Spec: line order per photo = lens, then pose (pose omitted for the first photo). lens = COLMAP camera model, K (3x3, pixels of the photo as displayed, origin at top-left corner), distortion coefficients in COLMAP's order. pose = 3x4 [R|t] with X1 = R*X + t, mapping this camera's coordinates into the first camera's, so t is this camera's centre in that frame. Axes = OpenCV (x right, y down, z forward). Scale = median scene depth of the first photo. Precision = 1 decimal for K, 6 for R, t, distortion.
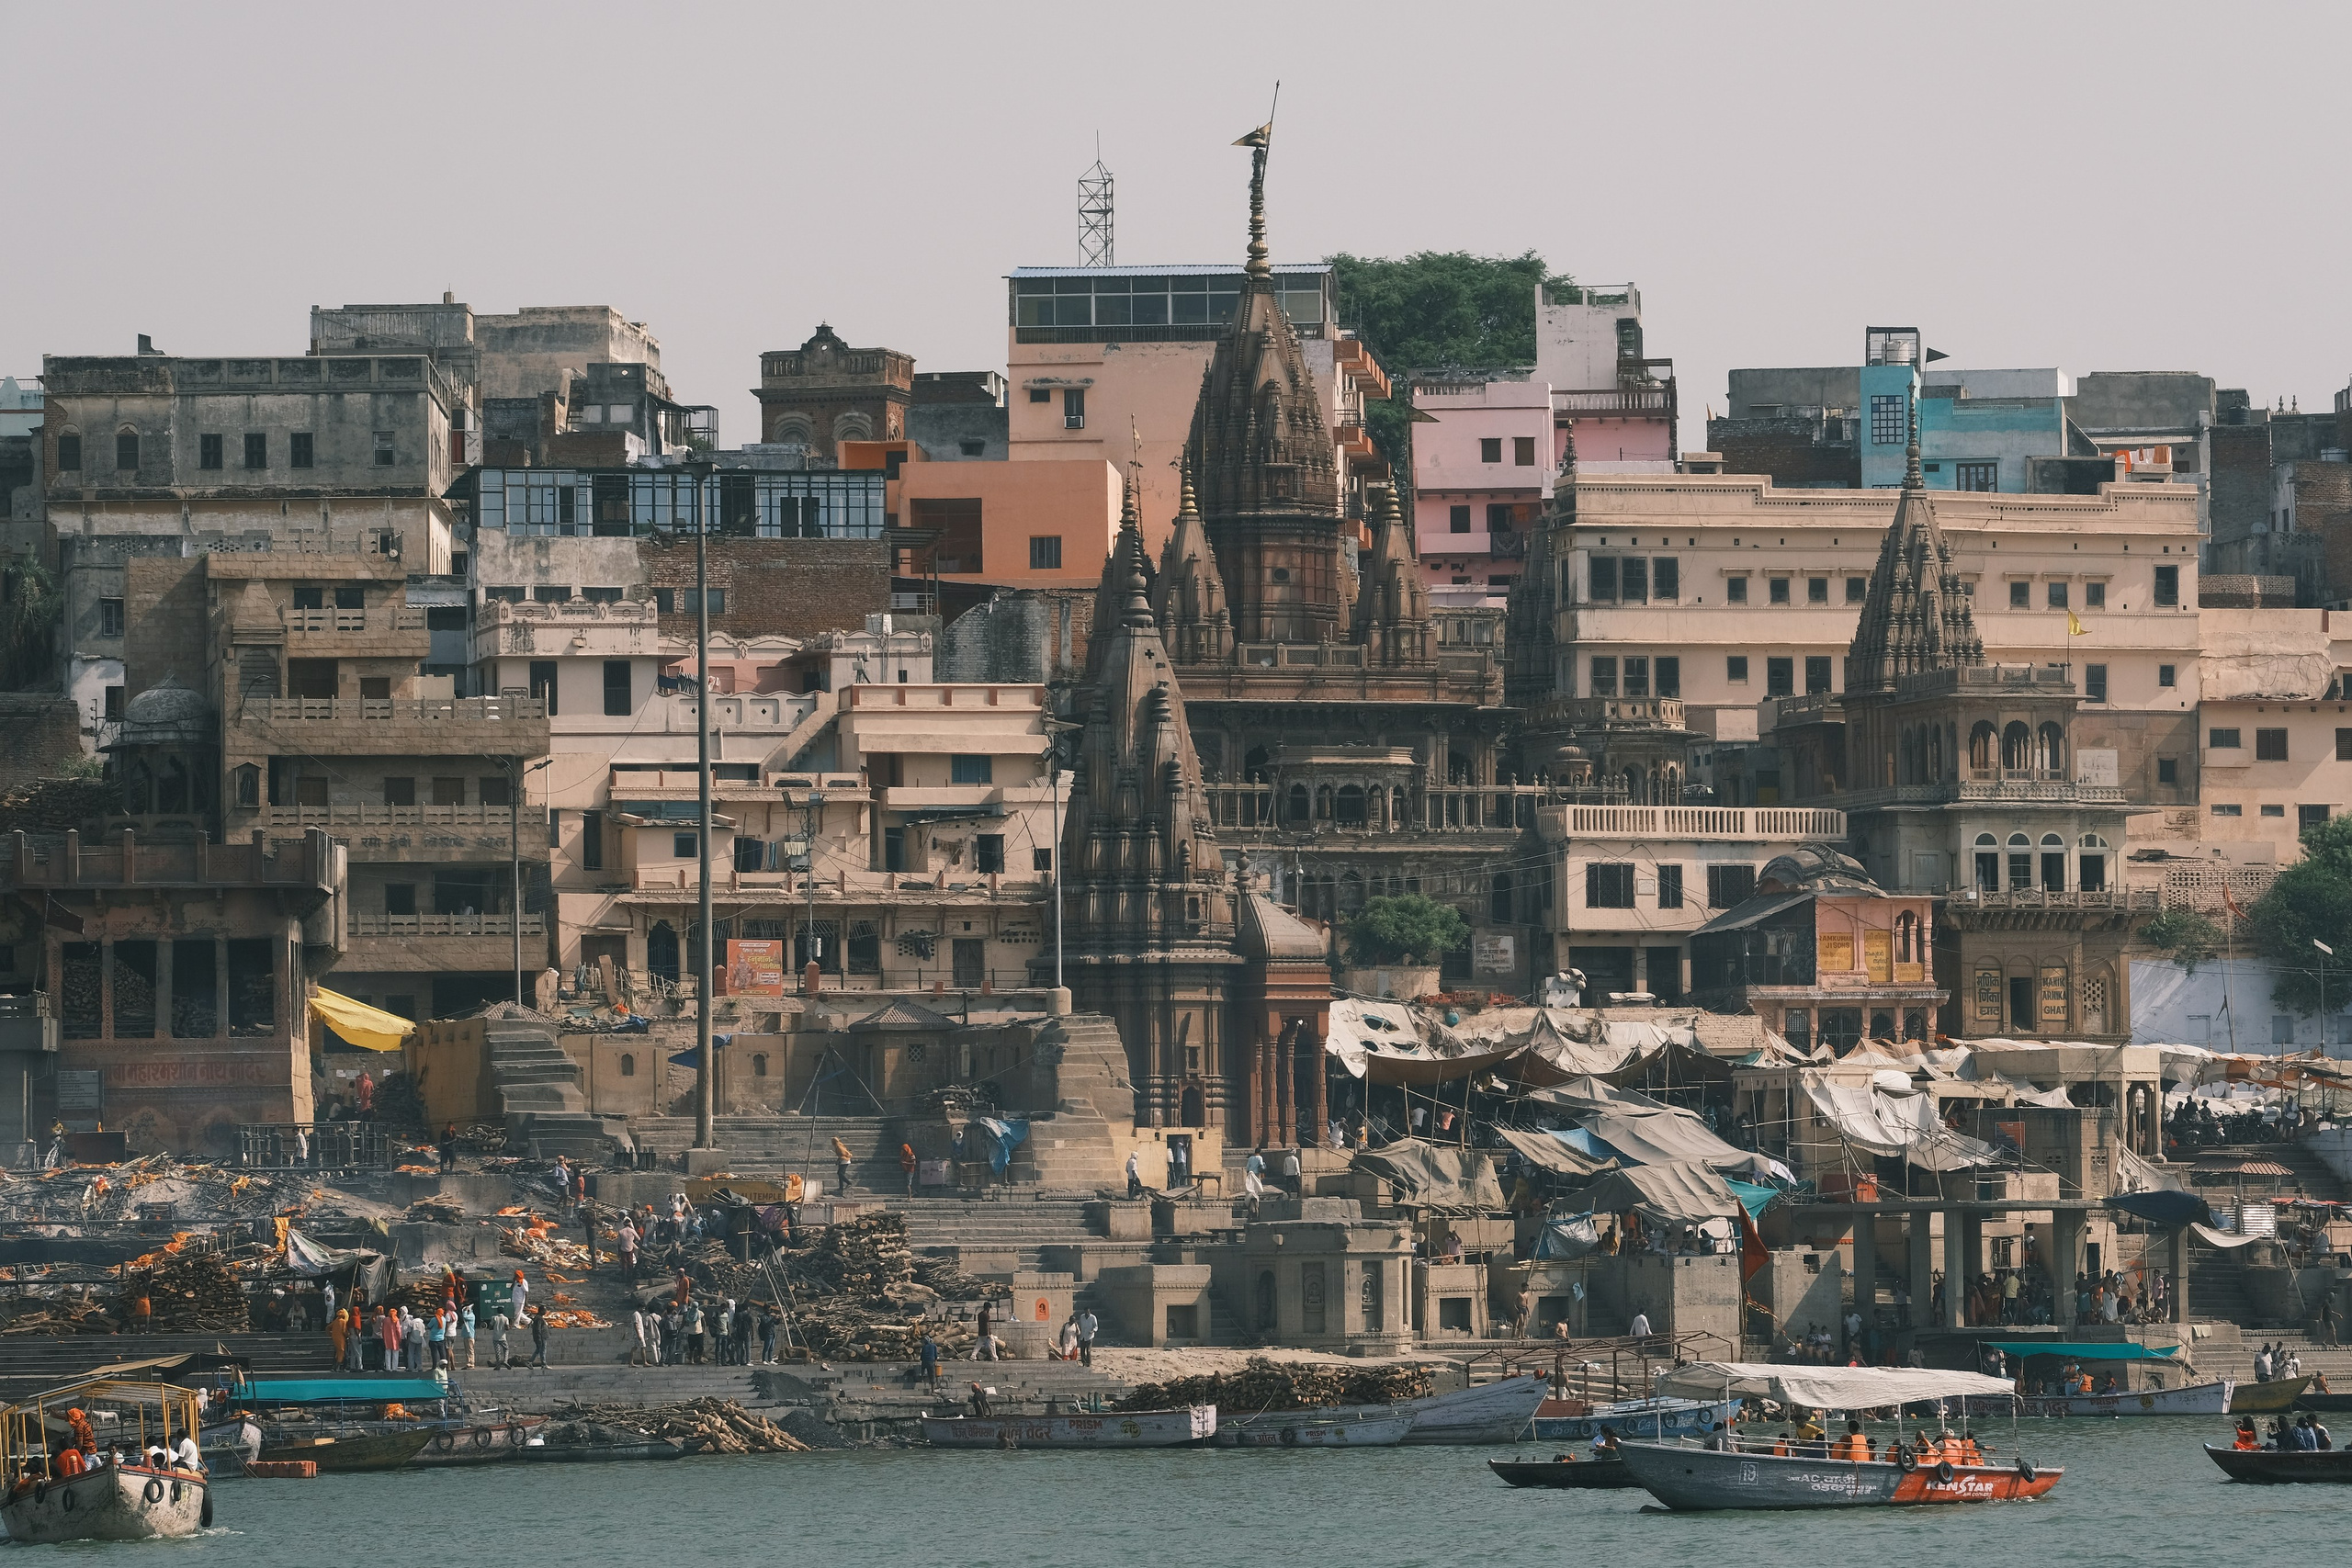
lens RADIAL K [[10332.7, 0, 1175.6], [0, 10332.7, 782.3], [0, 0, 1]] dist [0.140370, 0.000000]
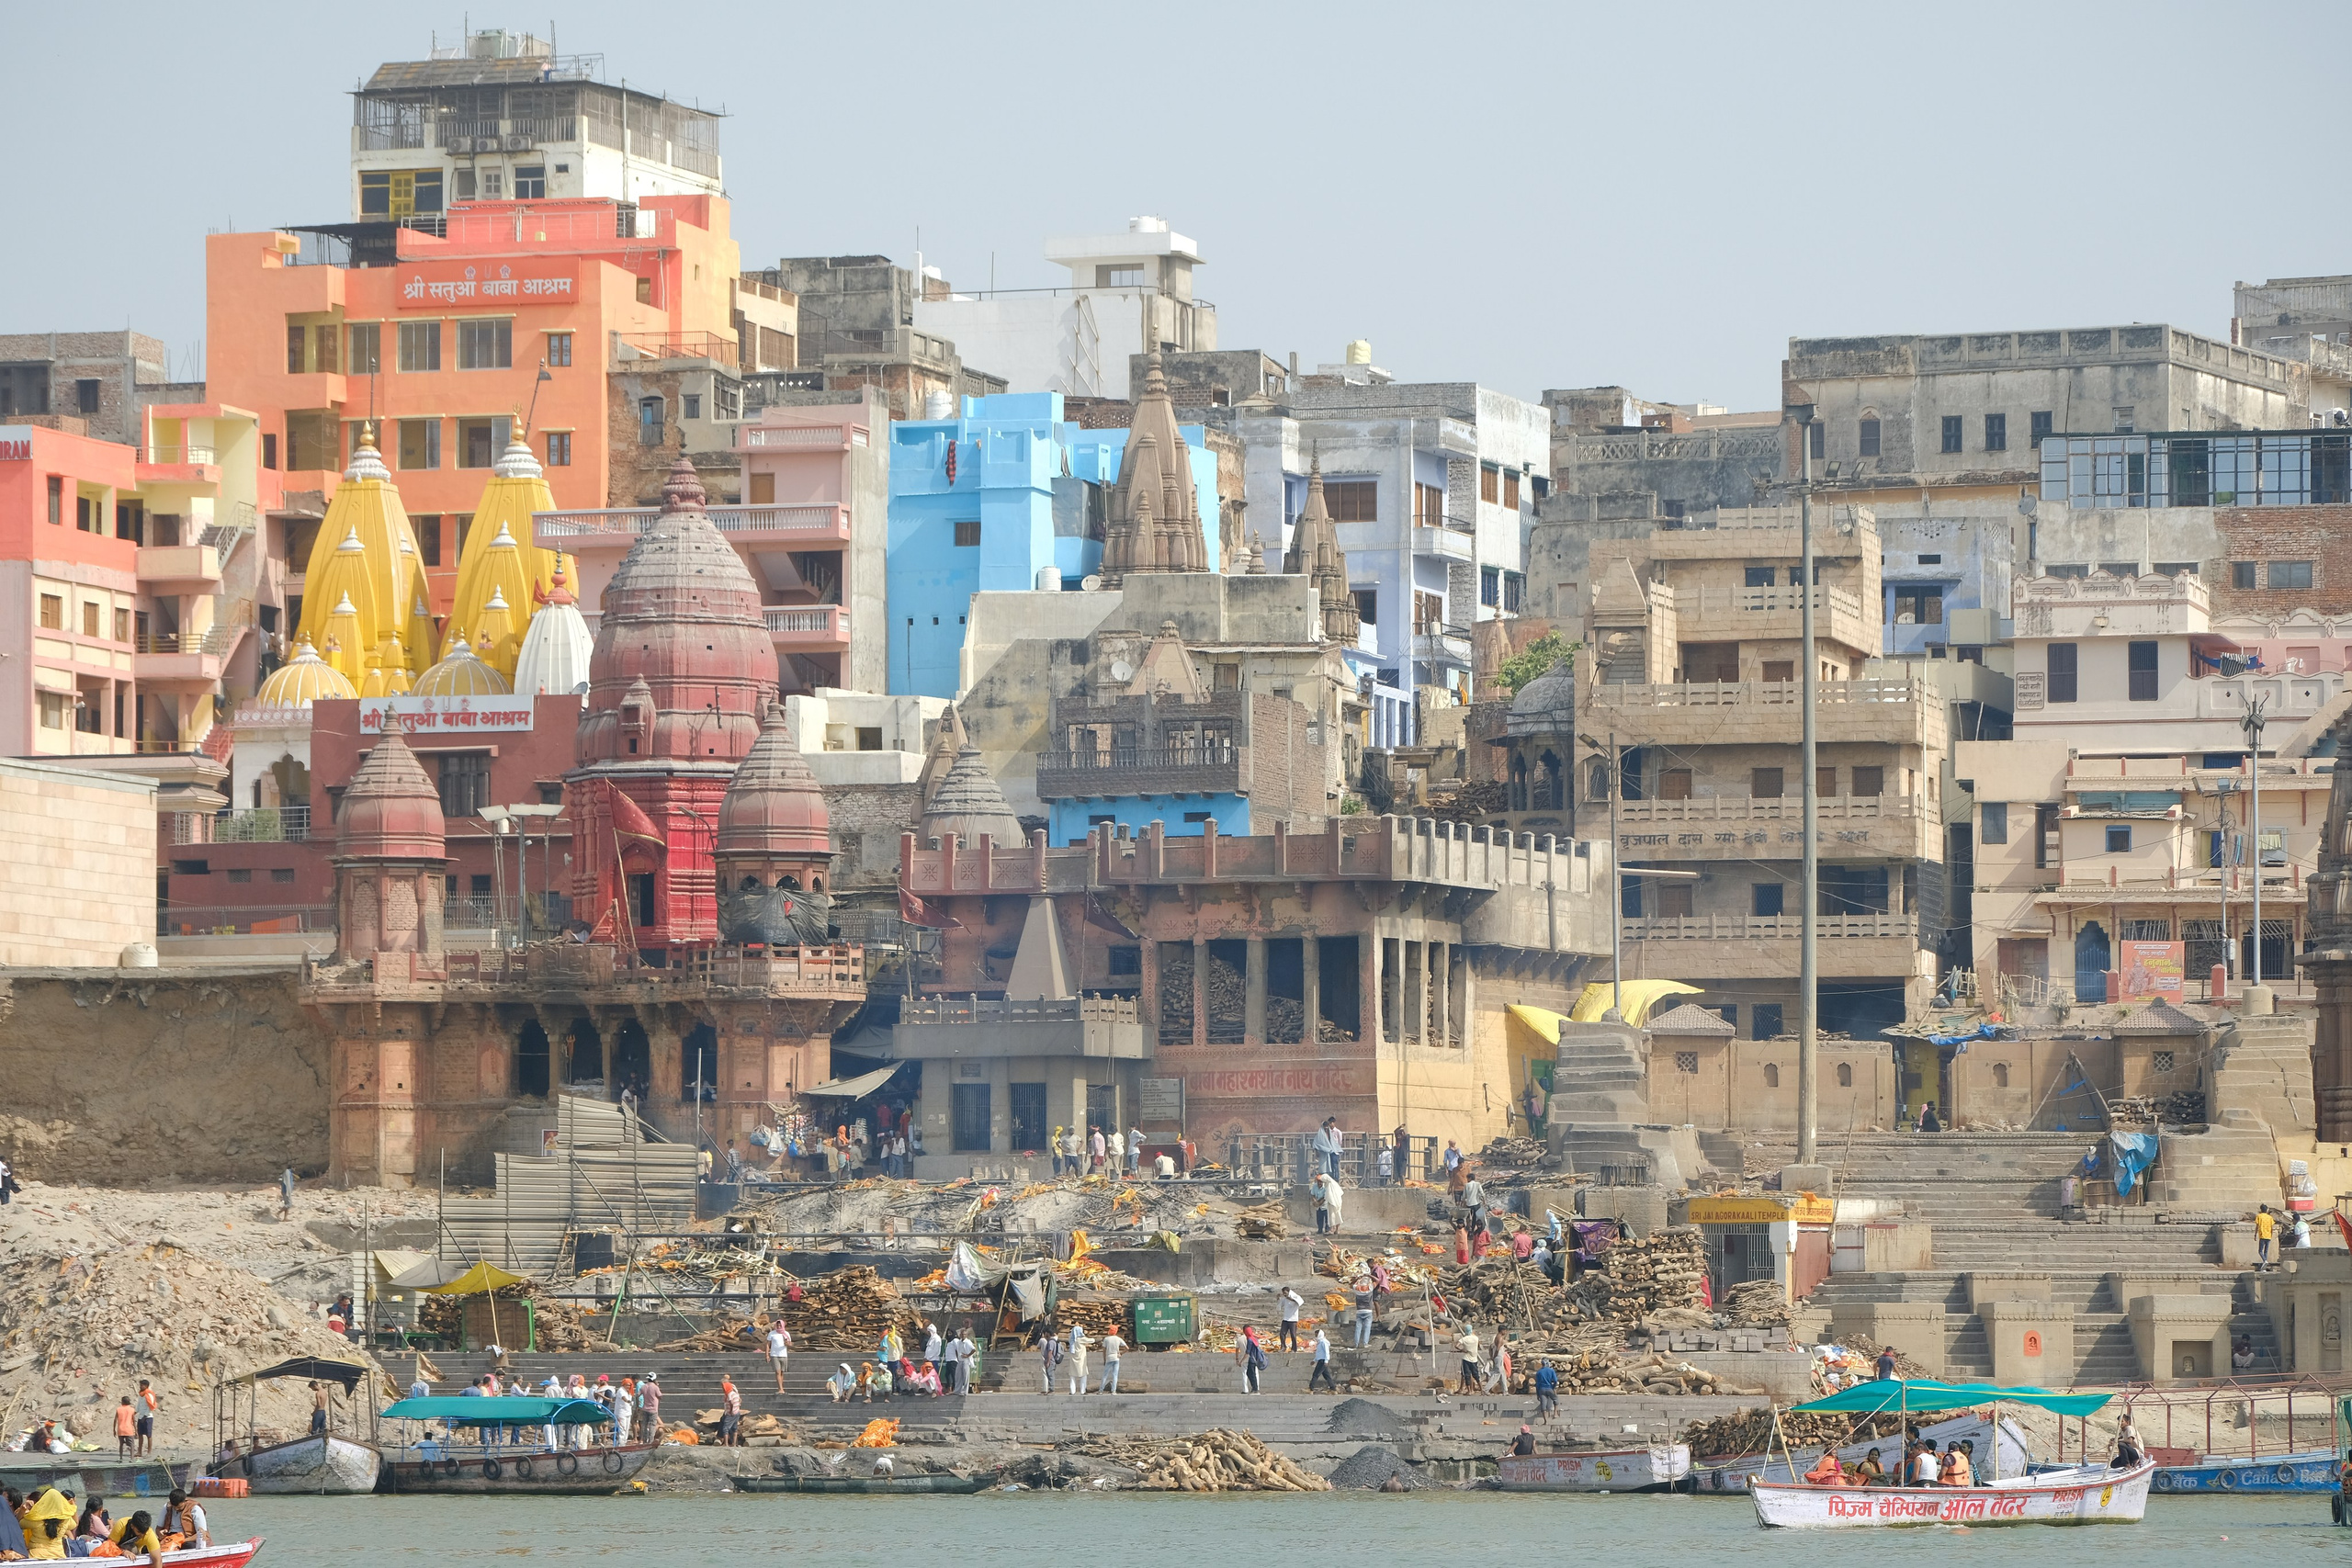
lens RADIAL K [[9867.9, 0, 1175.3], [0, 9867.9, 784.6], [0, 0, 1]] dist [-0.042180, 0.000000]
pose [[0.897014, -0.015462, -0.441733, 0.259586], [0.010637, 0.999854, -0.013398, 0.011973], [0.441875, 0.007319, 0.897047, 0.183218]]
